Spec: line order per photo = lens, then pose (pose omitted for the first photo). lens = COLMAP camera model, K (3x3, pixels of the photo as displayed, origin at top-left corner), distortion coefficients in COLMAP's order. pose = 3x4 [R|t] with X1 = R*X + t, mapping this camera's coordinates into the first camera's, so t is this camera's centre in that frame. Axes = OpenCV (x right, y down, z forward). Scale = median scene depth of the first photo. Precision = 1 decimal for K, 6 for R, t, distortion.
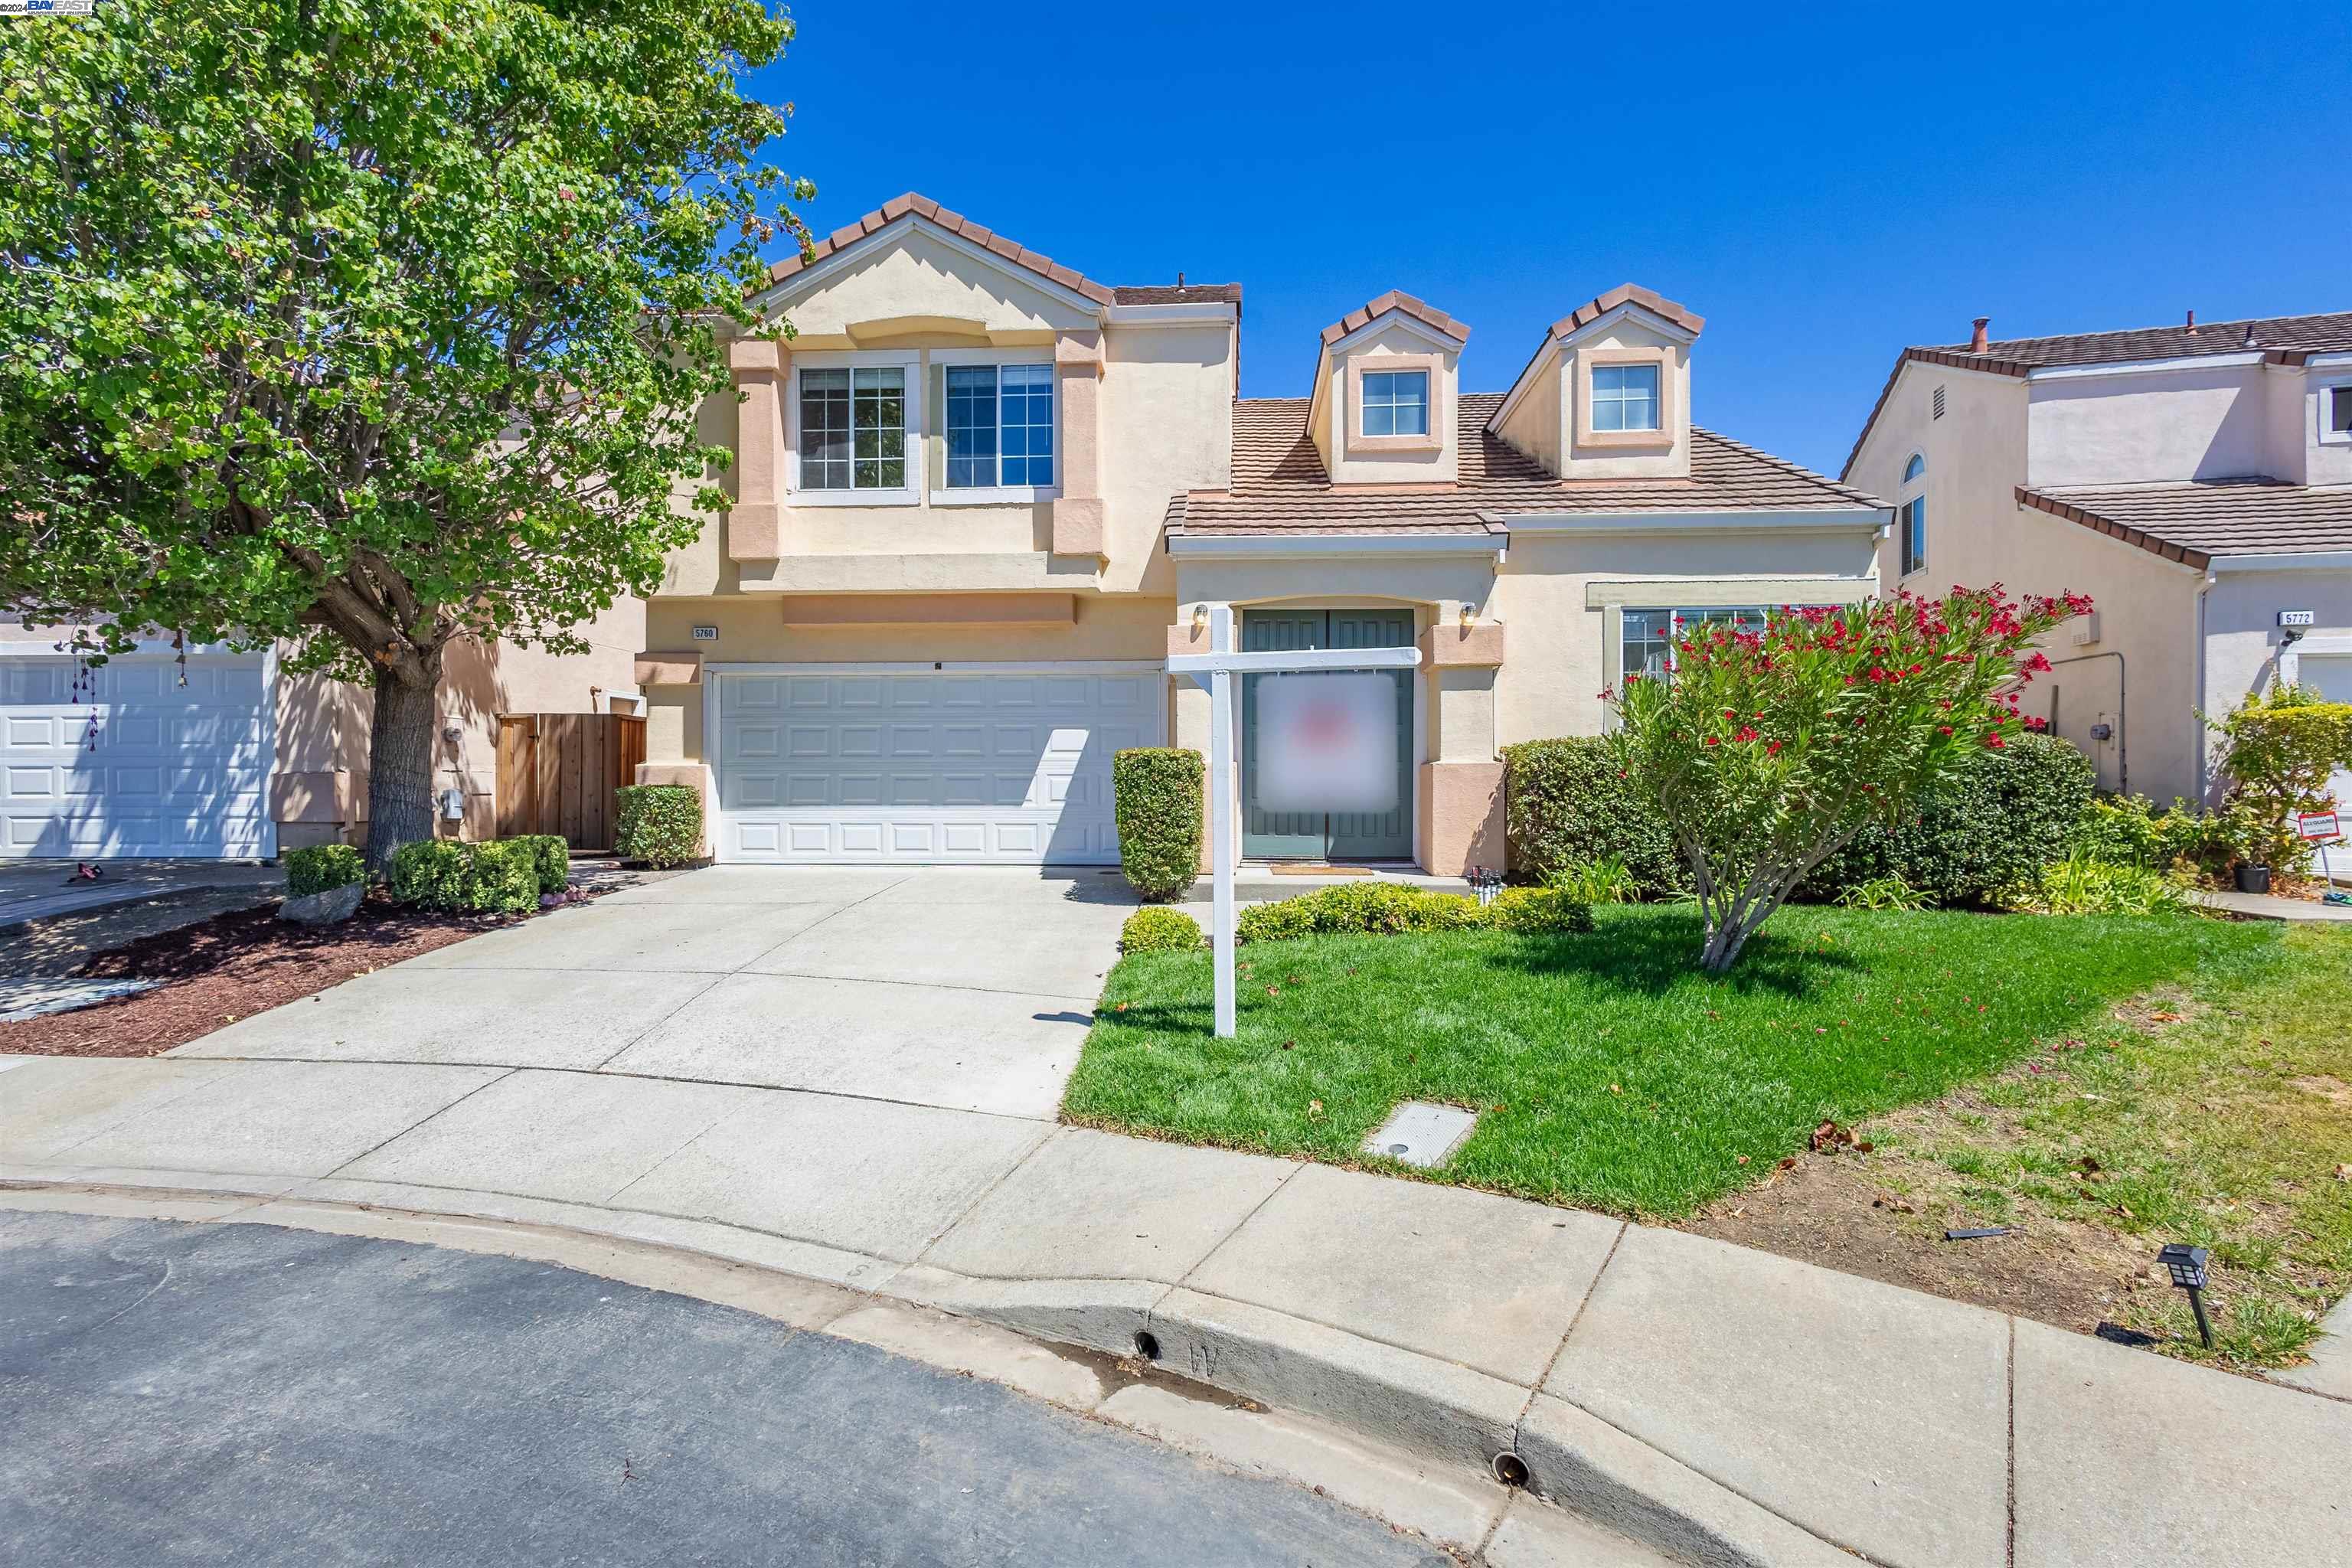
lens RADIAL K [[1082.9, 0, 1180.9], [0, 1082.9, 781.0], [0, 0, 1]] dist [0.010409, -0.002148]
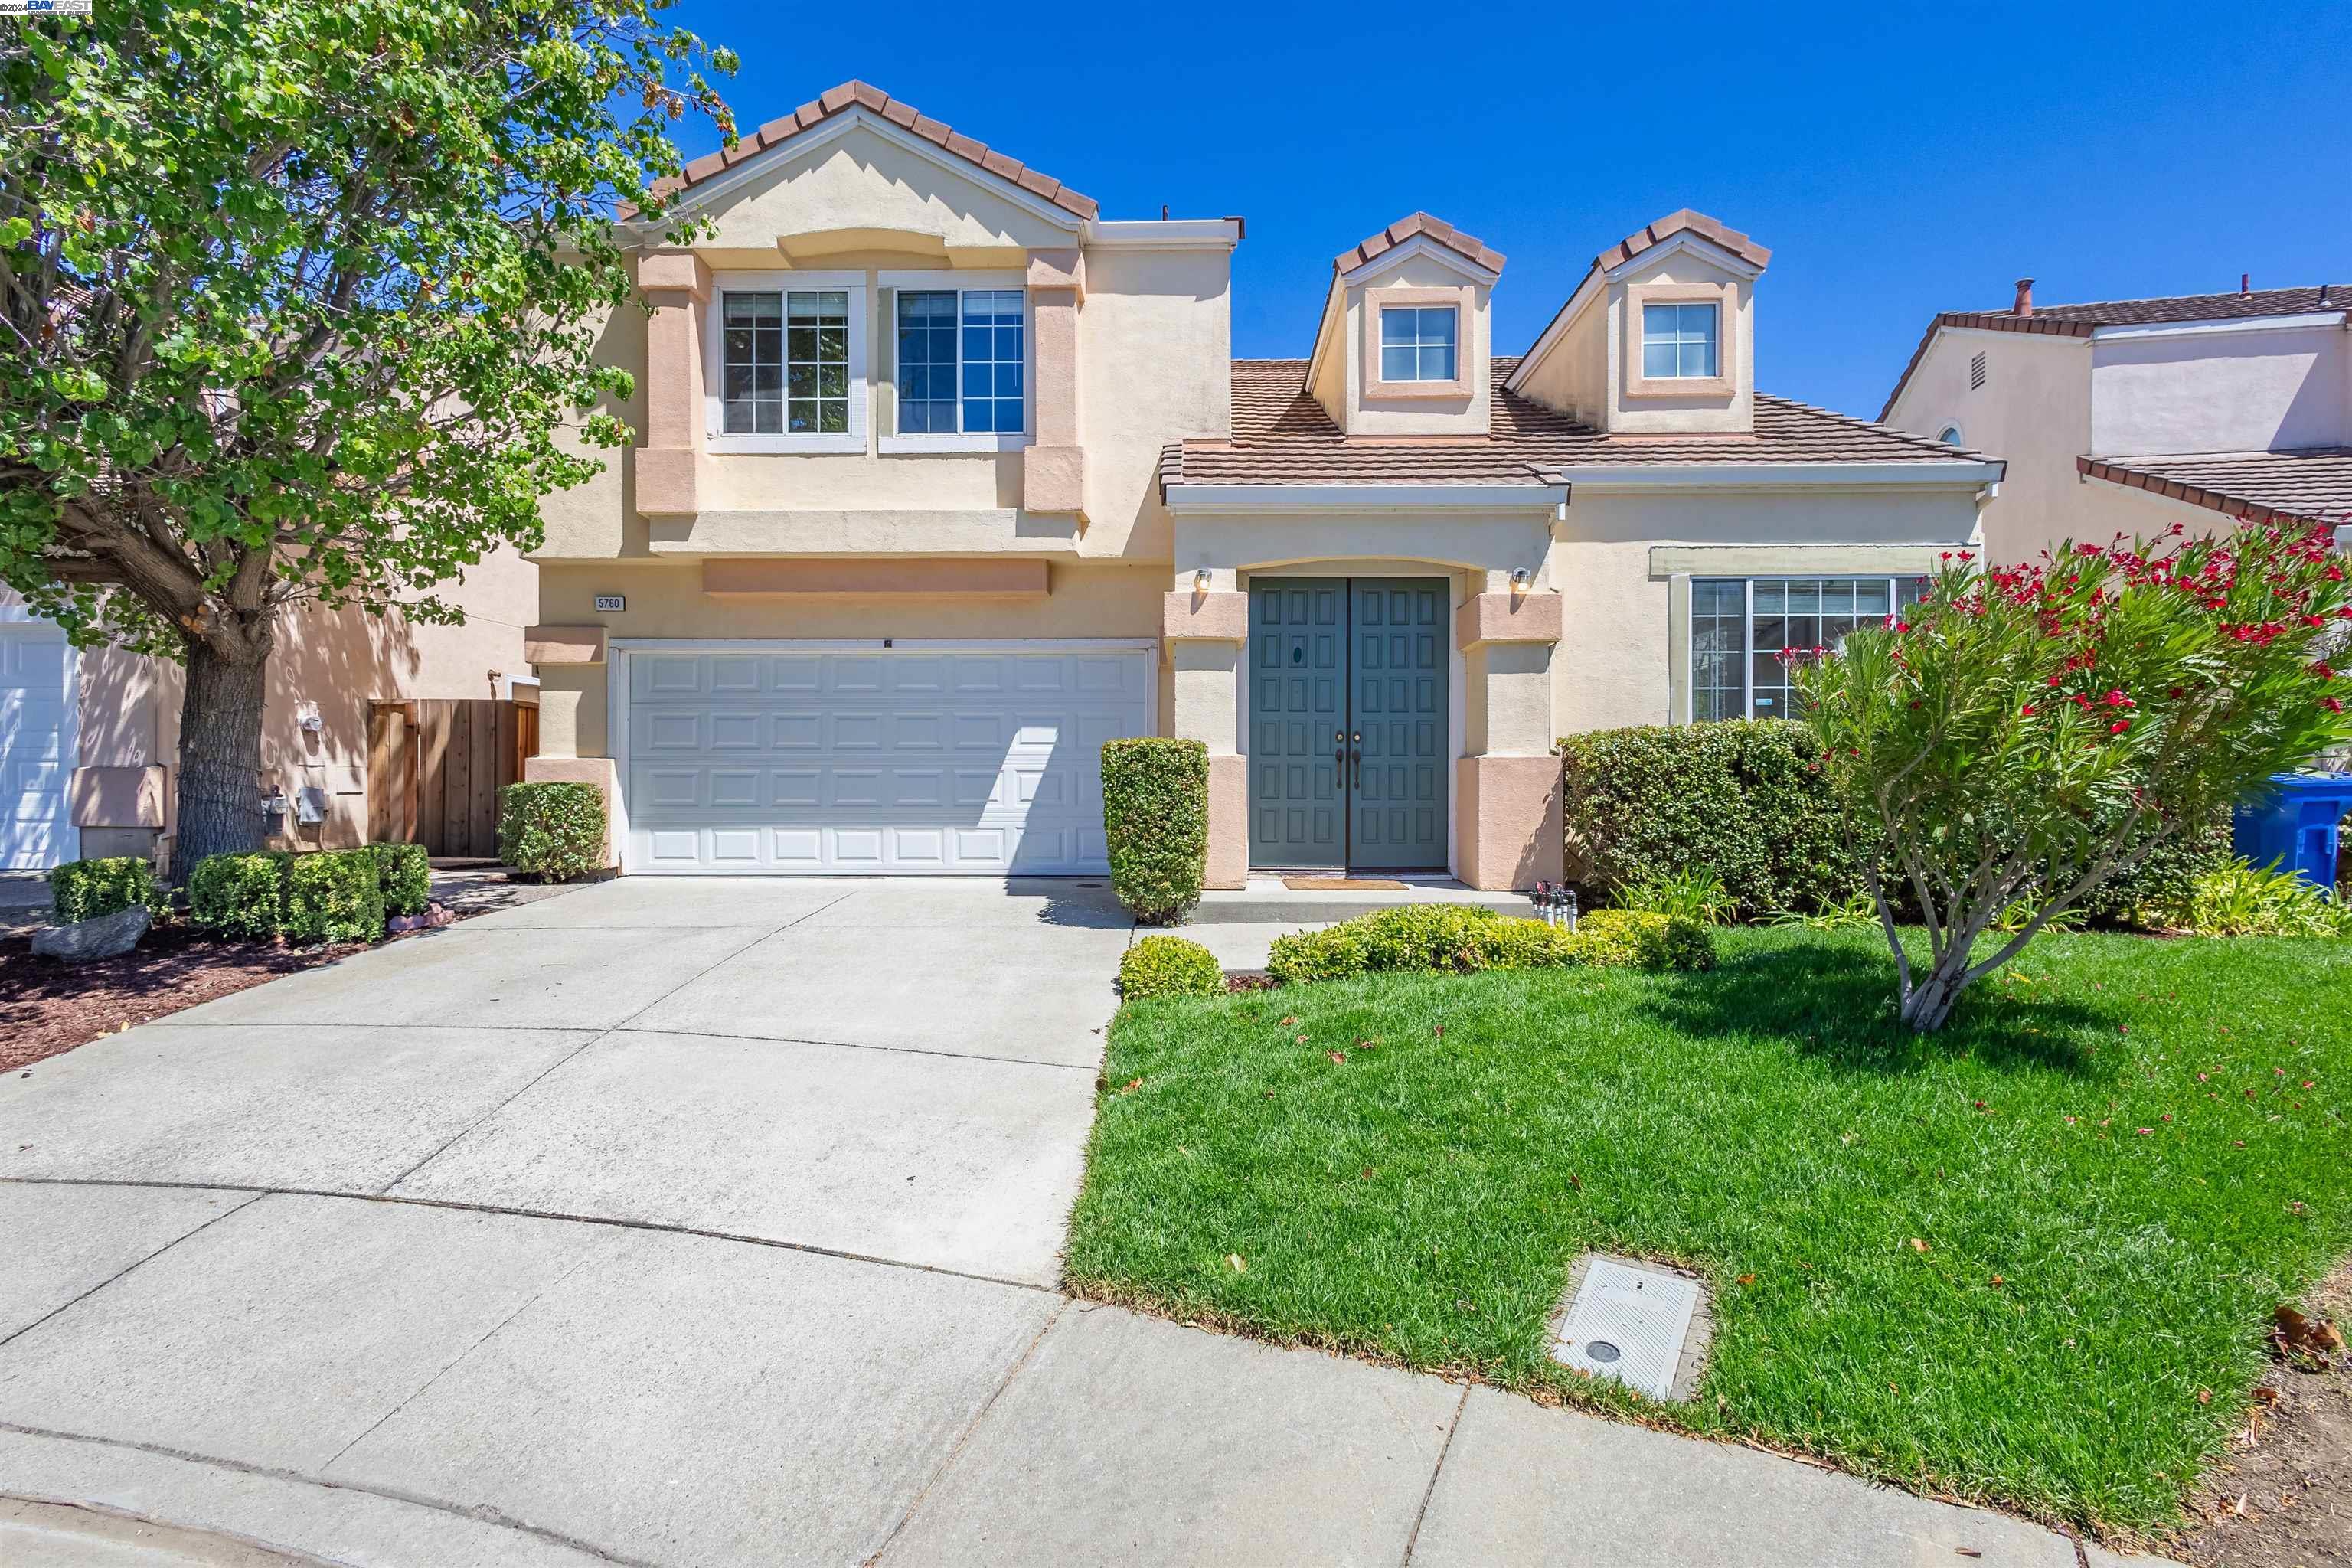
lens RADIAL K [[1082.9, 0, 1179.0], [0, 1082.9, 779.4], [0, 0, 1]] dist [0.010409, -0.002148]
pose [[0.999244, 0.000713, 0.038858, -0.029278], [-0.000713, 1.000000, -0.000024, 0.000951], [-0.038858, -0.000004, 0.999245, 0.144582]]
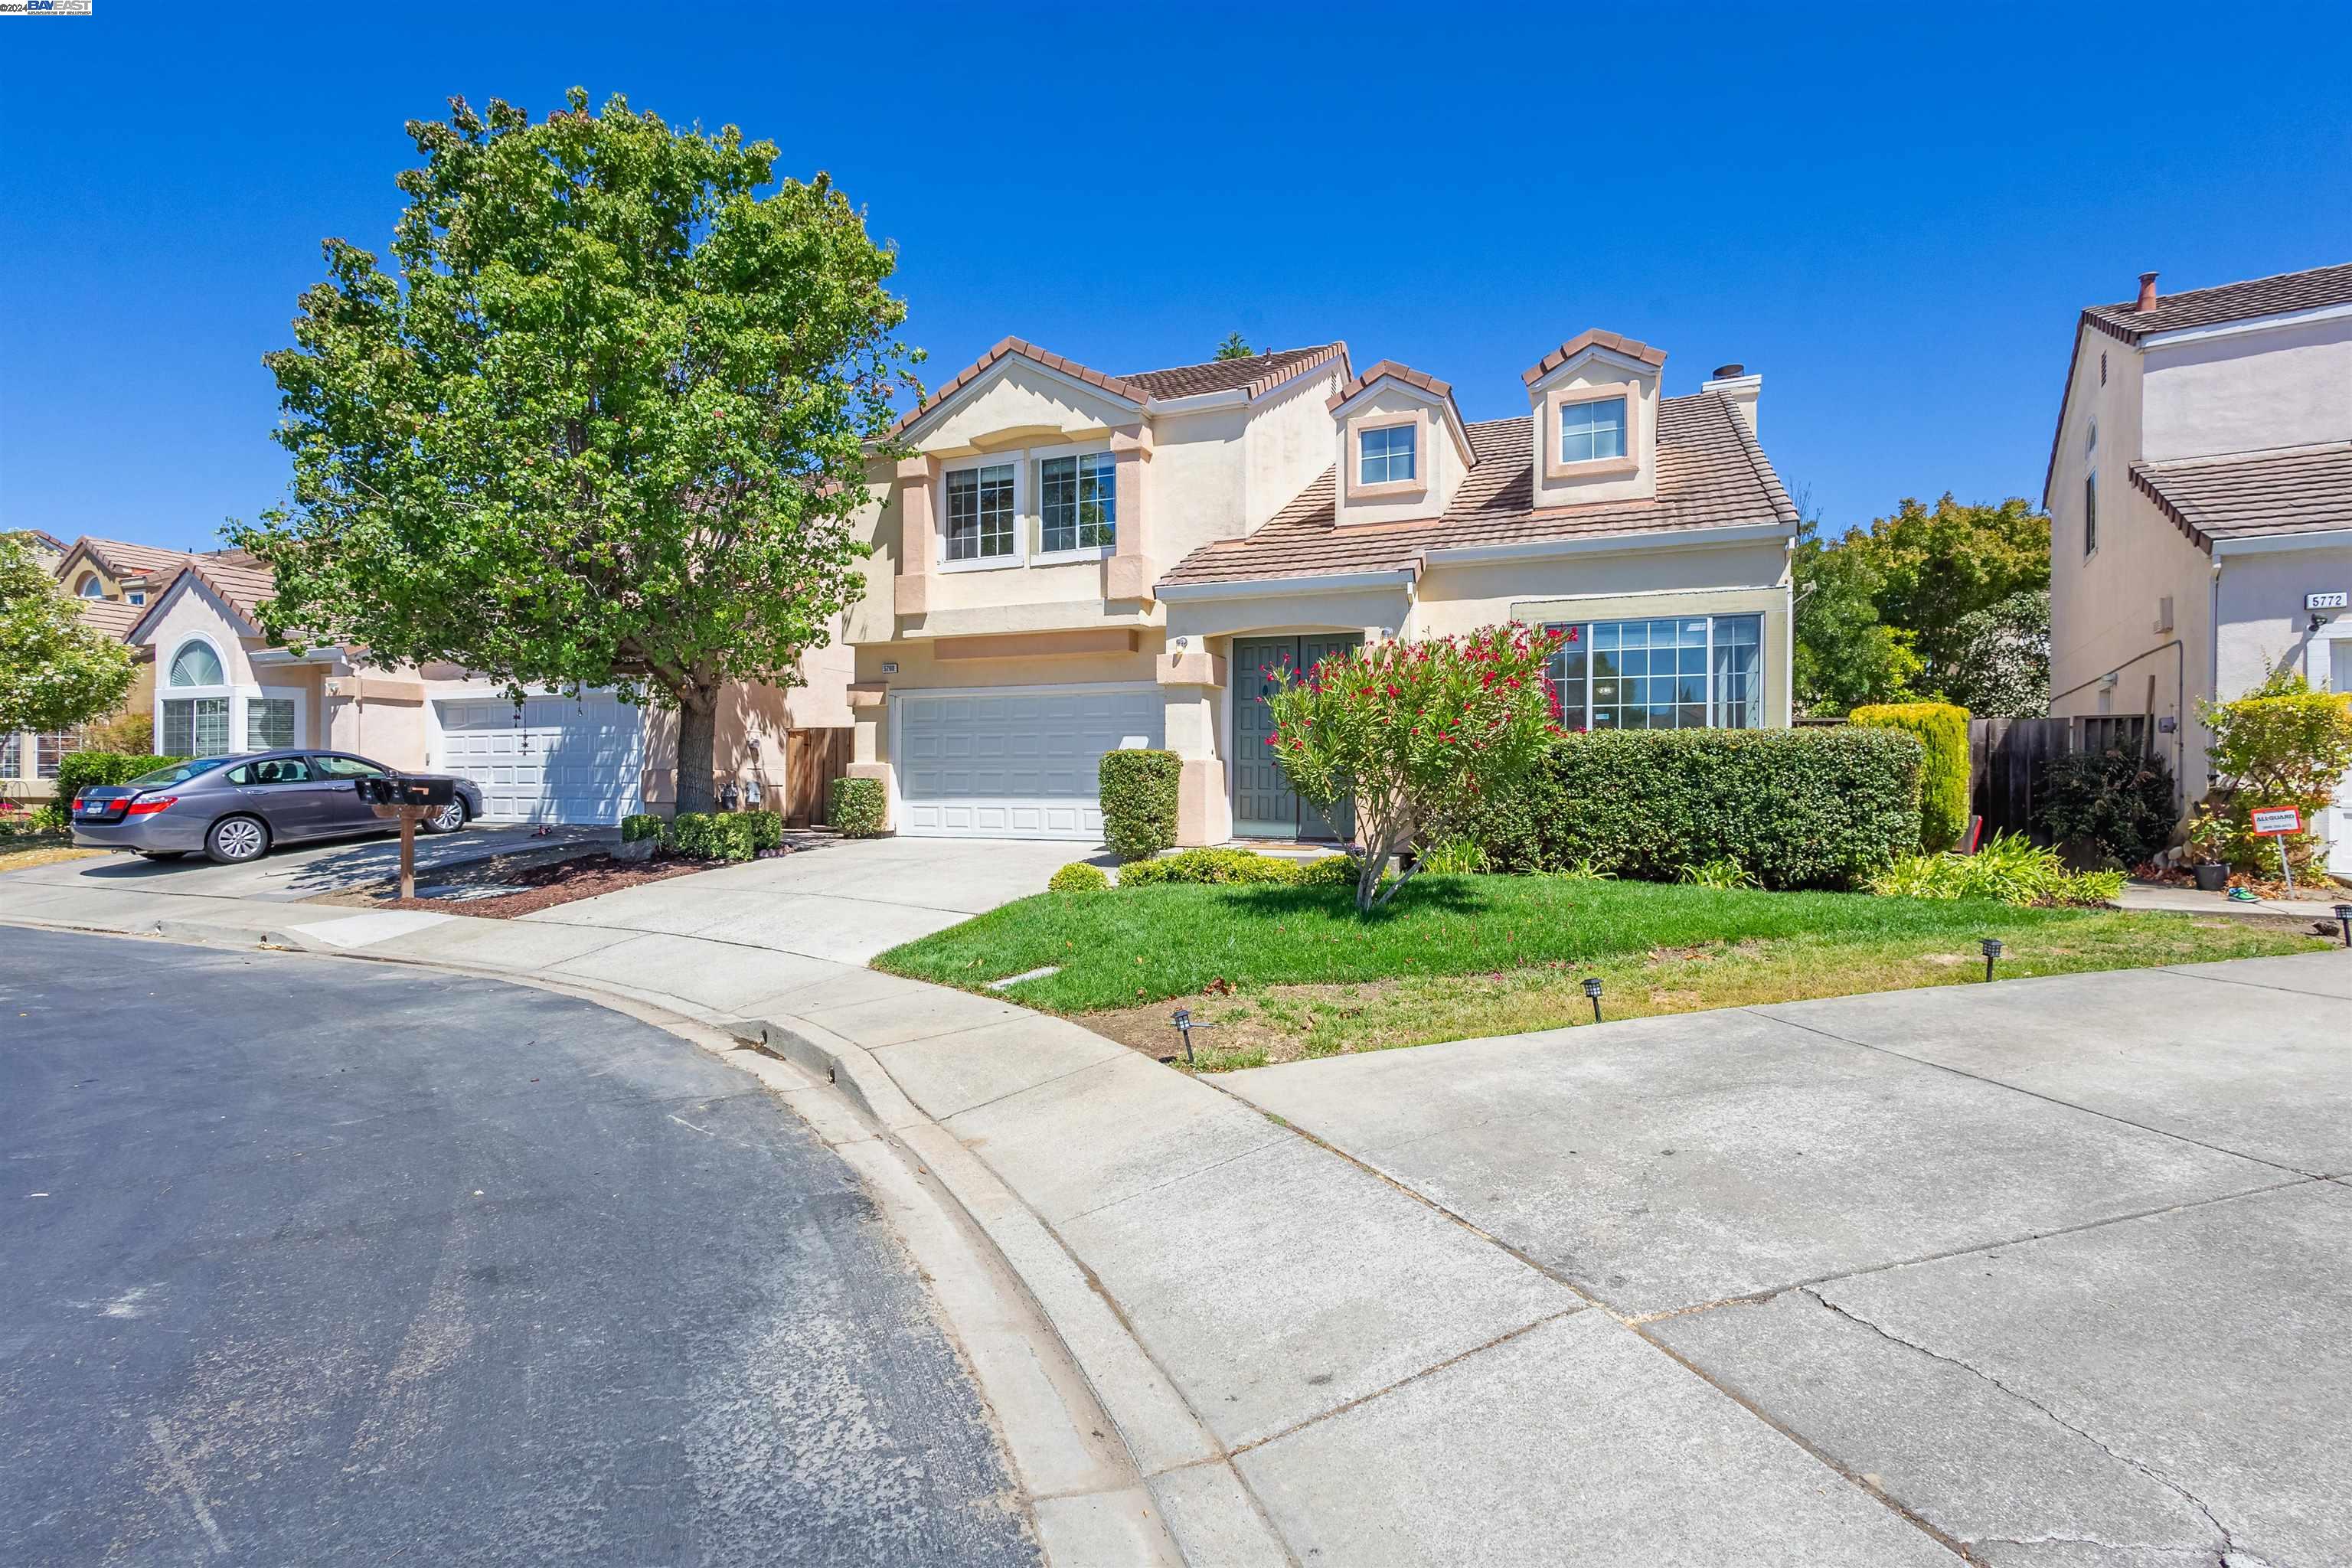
lens RADIAL K [[1082.9, 0, 1172.4], [0, 1082.9, 779.4], [0, 0, 1]] dist [0.010409, -0.002148]
pose [[0.943160, 0.002110, -0.332332, 0.384891], [-0.003966, 0.999980, -0.004908, 0.010707], [0.332315, 0.005947, 0.943150, -0.191439]]
